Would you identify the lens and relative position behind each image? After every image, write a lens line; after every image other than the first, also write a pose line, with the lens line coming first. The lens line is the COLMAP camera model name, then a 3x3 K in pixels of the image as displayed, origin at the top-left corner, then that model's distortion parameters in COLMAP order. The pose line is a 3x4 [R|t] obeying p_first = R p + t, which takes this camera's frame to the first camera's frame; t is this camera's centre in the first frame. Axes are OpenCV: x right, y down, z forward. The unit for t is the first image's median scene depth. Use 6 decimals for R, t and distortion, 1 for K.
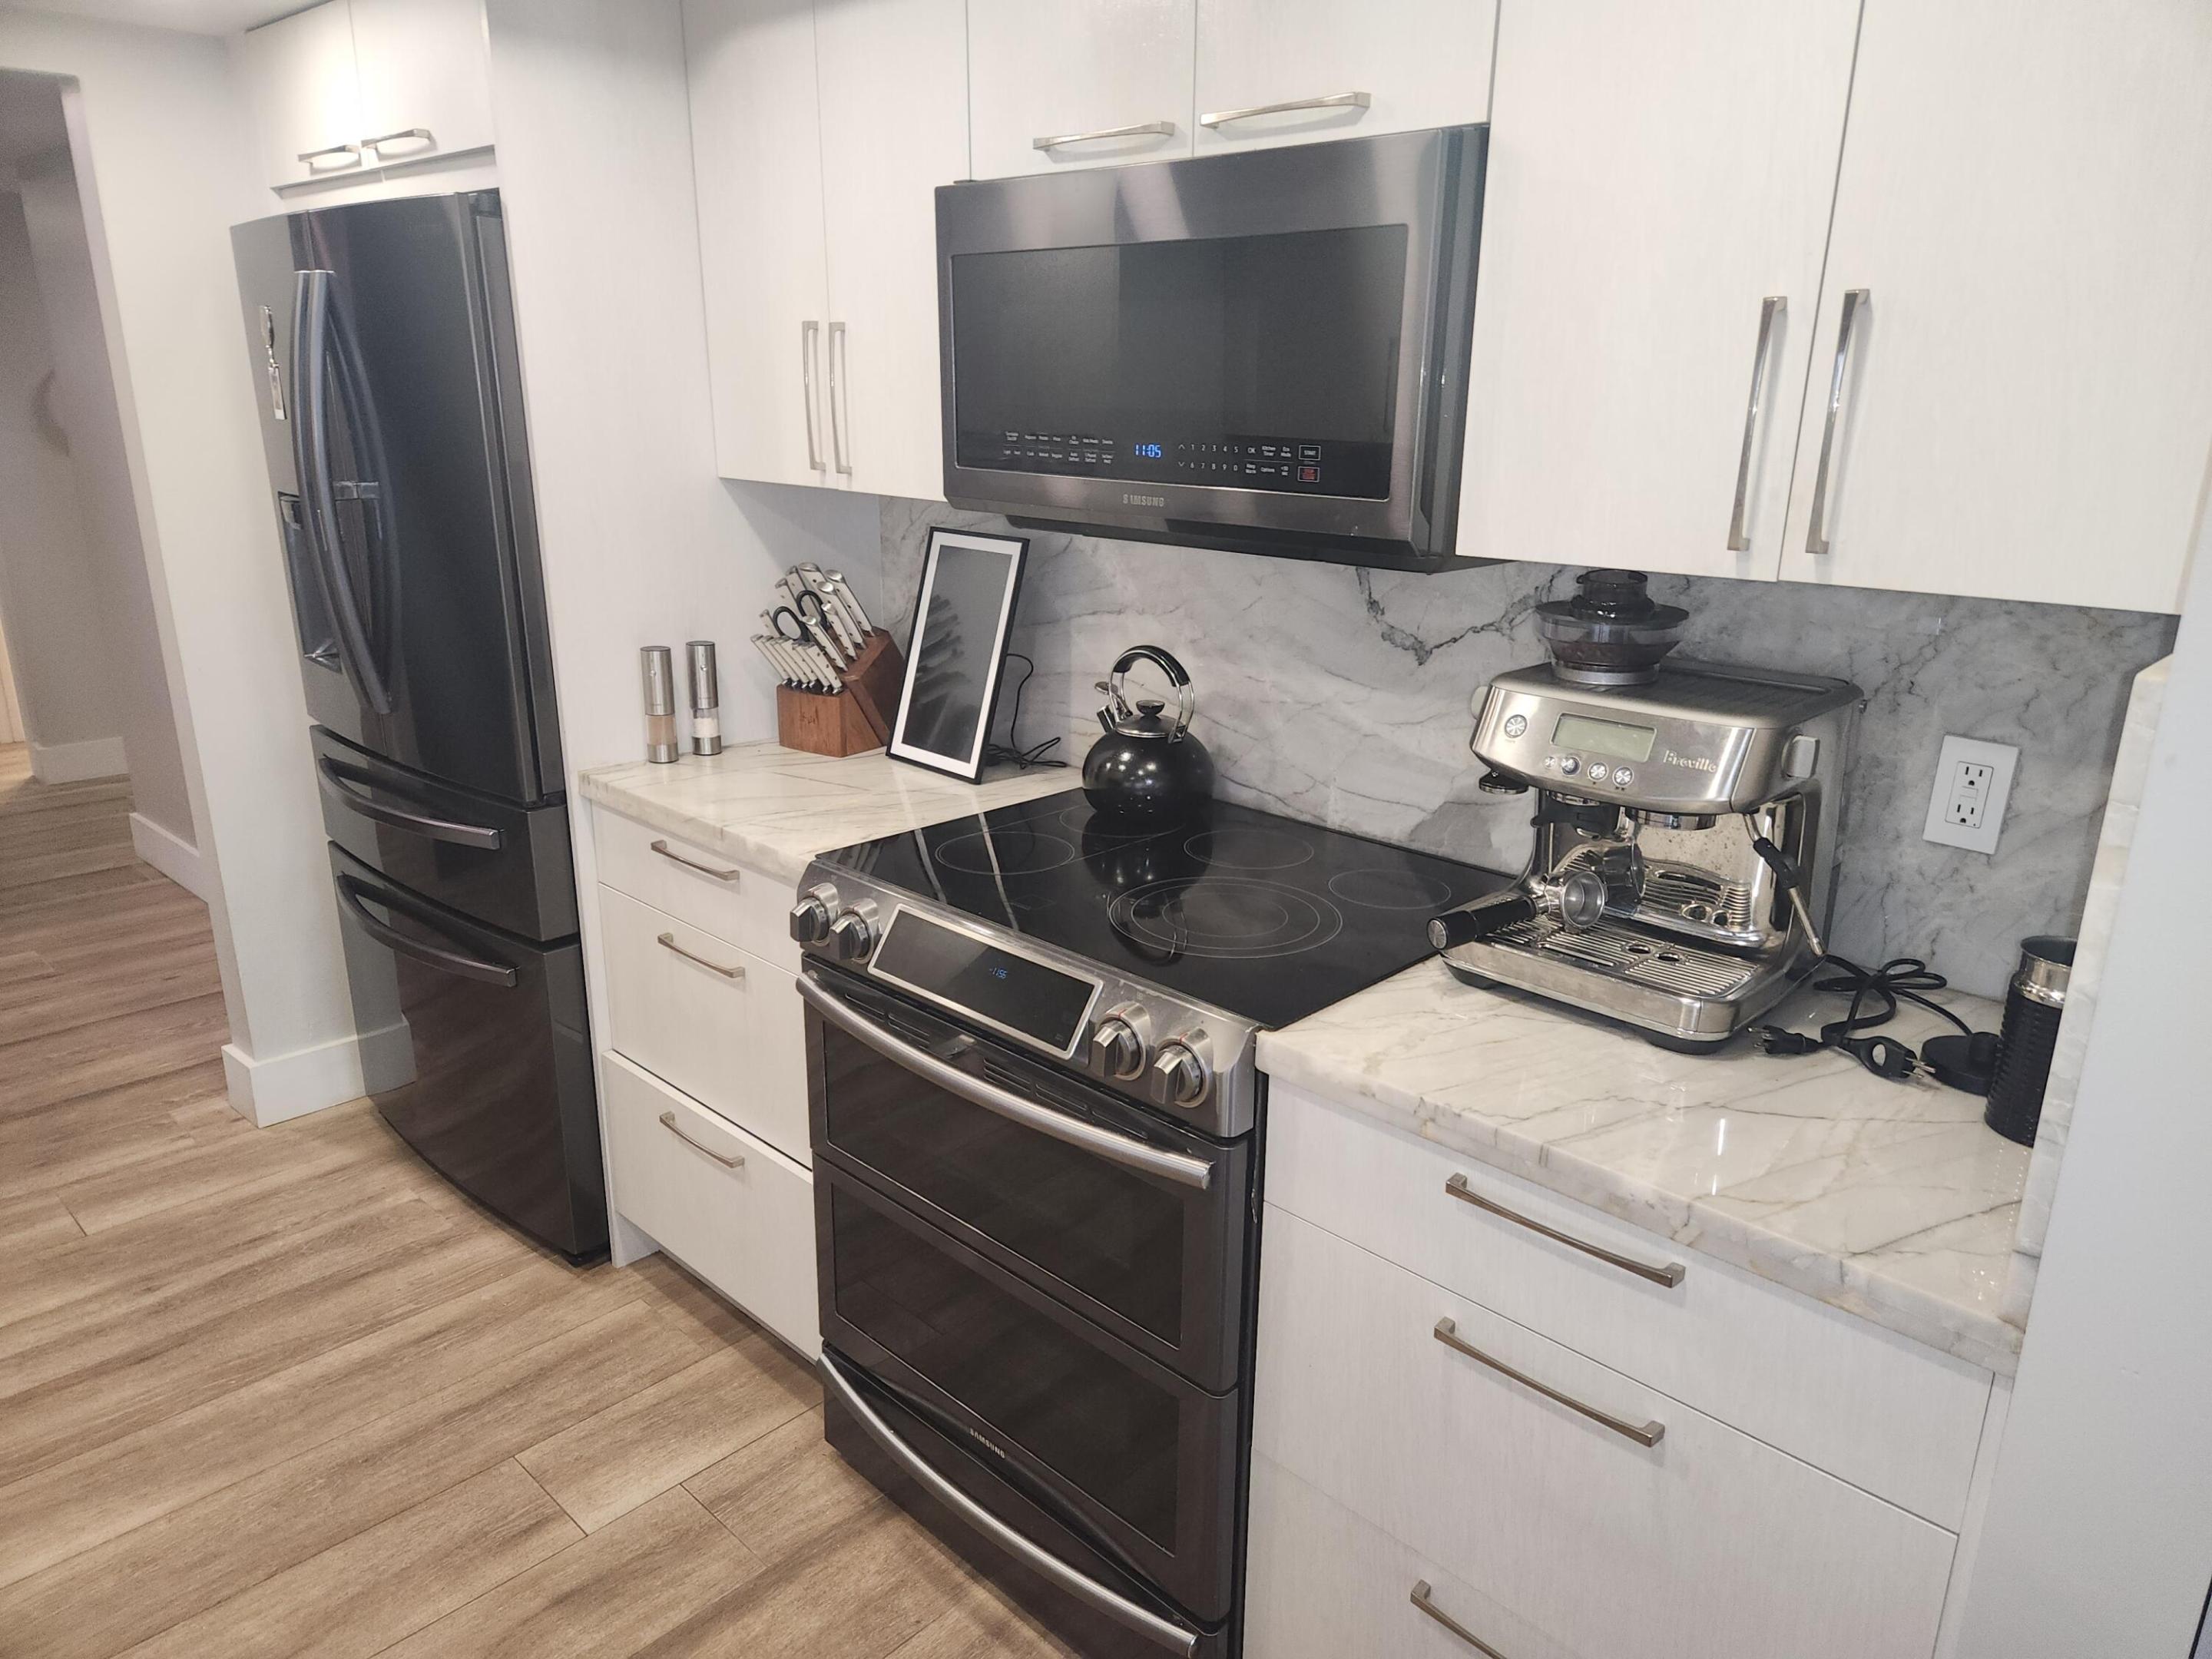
lens RADIAL K [[1463.7, 0, 1106.0], [0, 1463.7, 829.5], [0, 0, 1]] dist [0.093010, -0.074625]
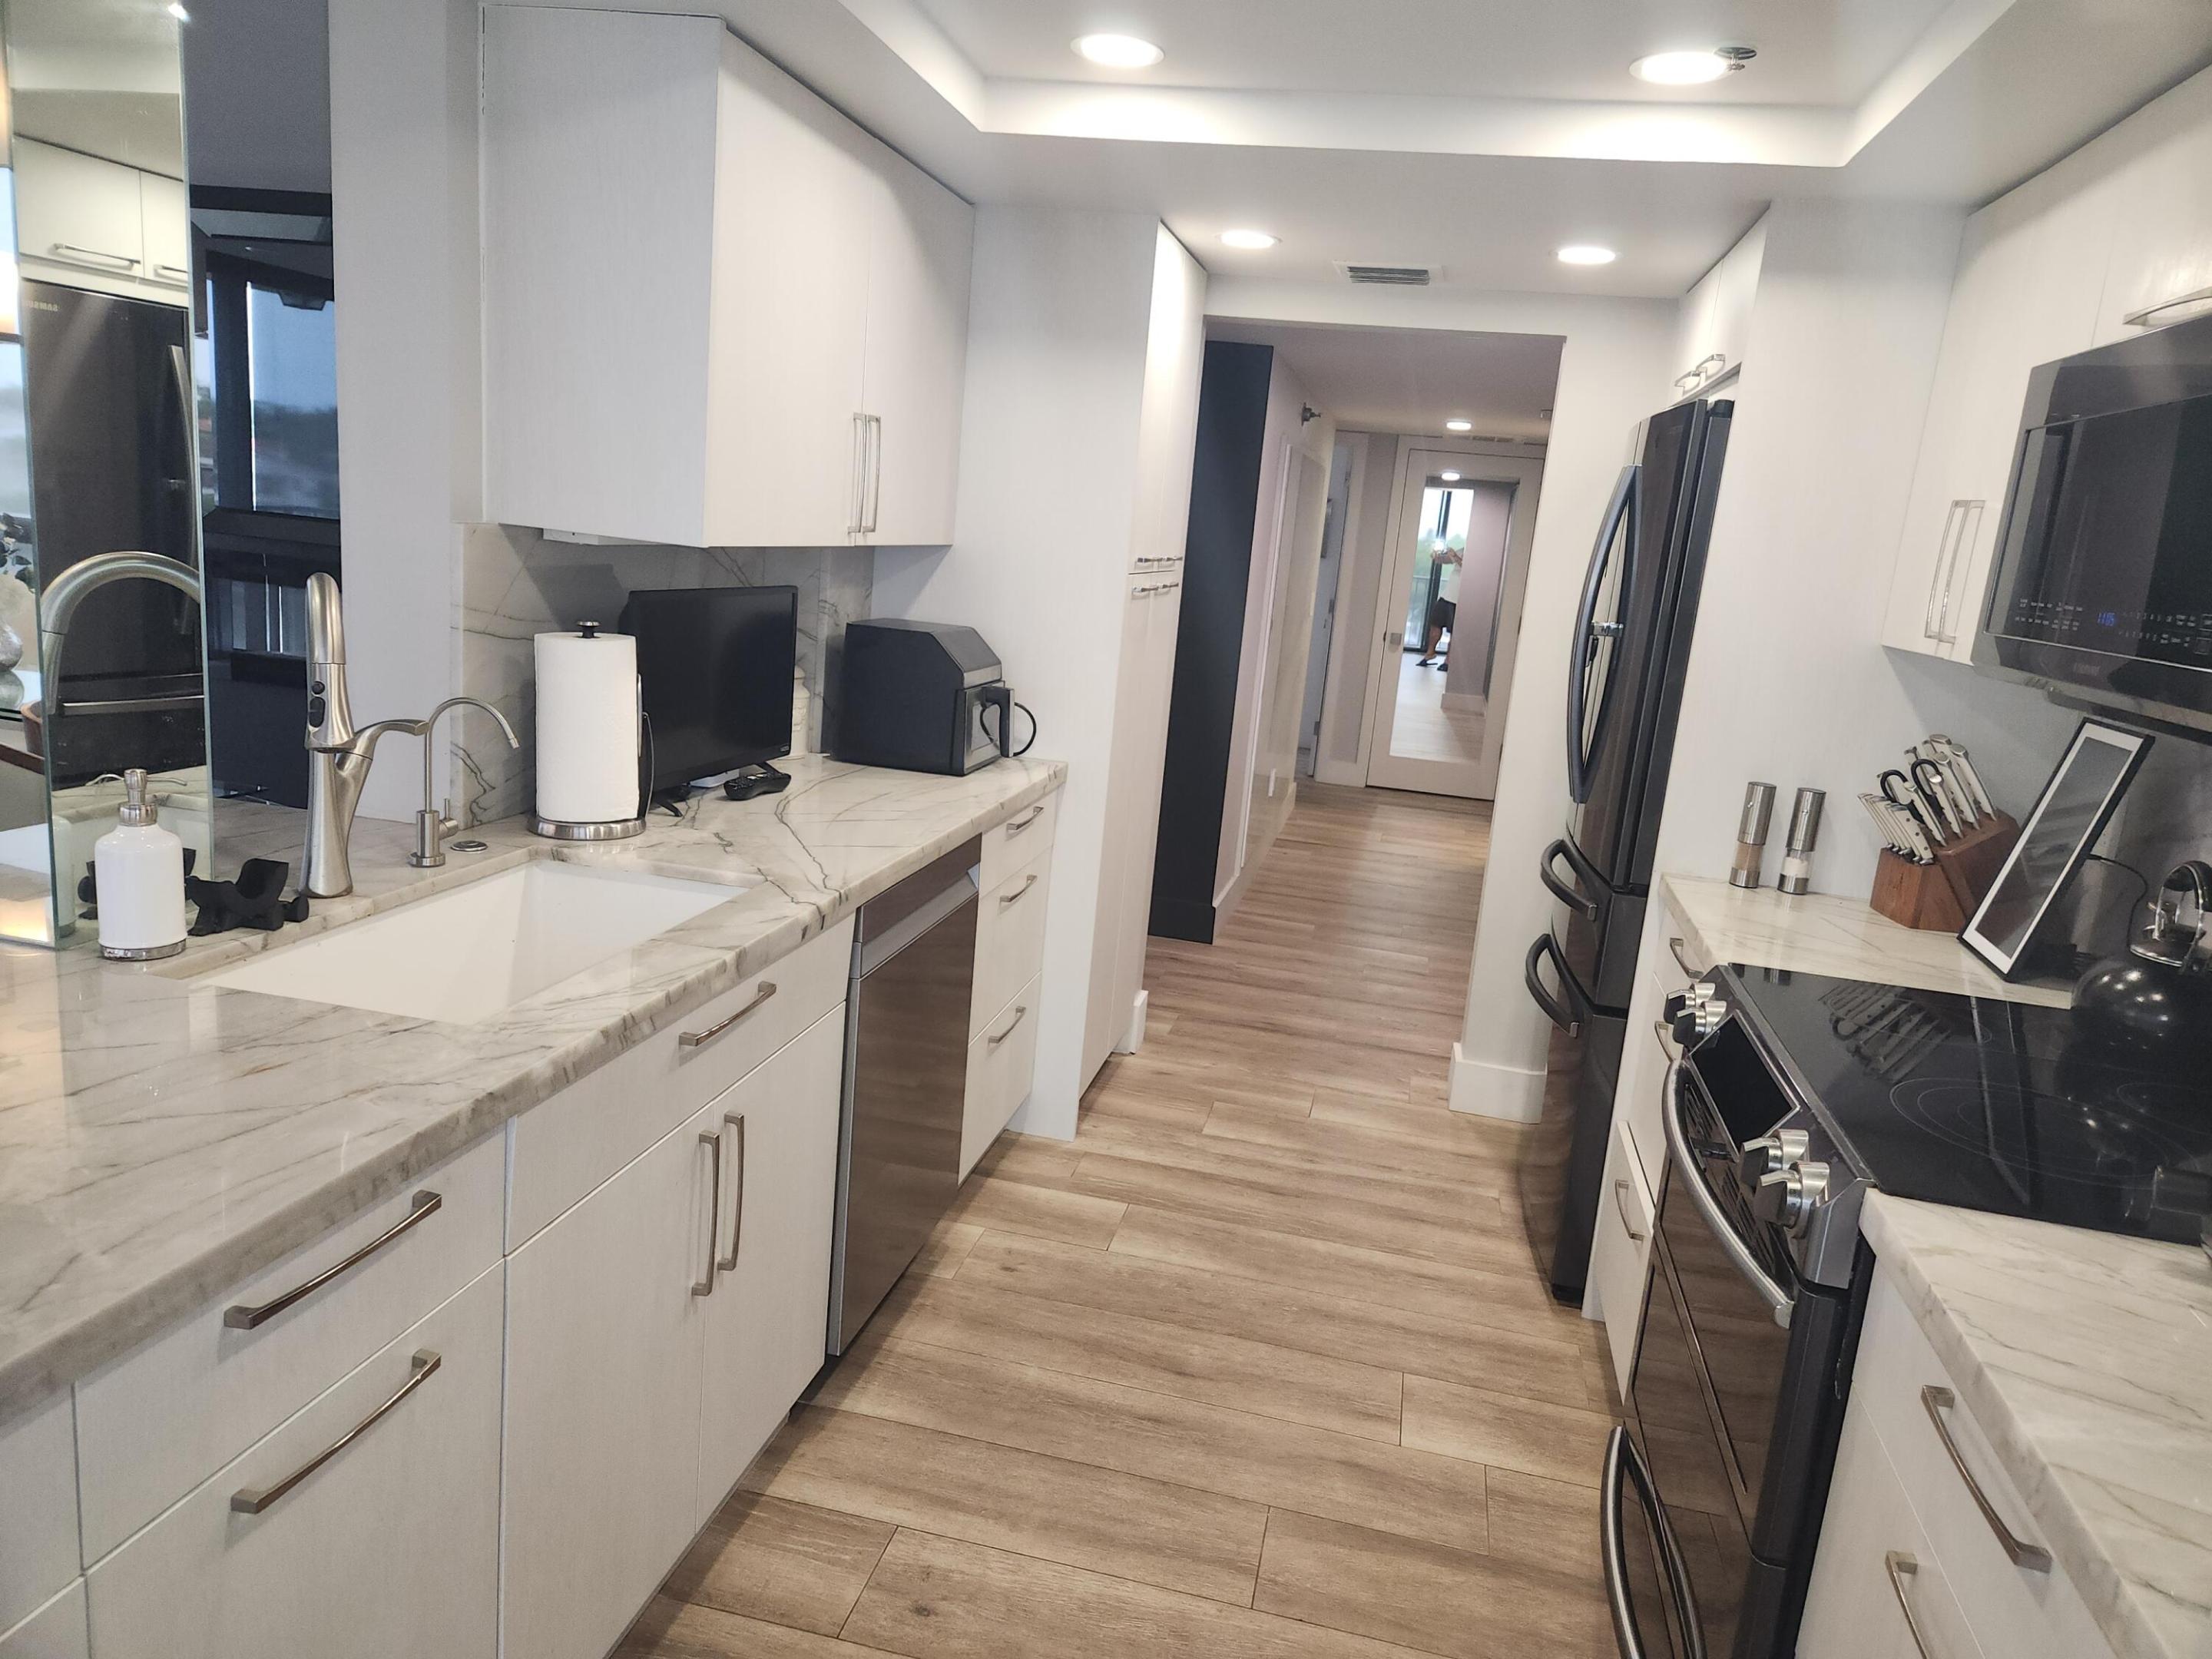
lens RADIAL K [[1465.9, 0, 1145.0], [0, 1465.9, 805.0], [0, 0, 1]] dist [0.060258, -0.000608]
pose [[0.538942, 0.197150, -0.818946, 0.348649], [-0.324420, 0.945807, 0.014192, 0.025167], [0.777363, 0.258034, 0.573695, 0.012518]]
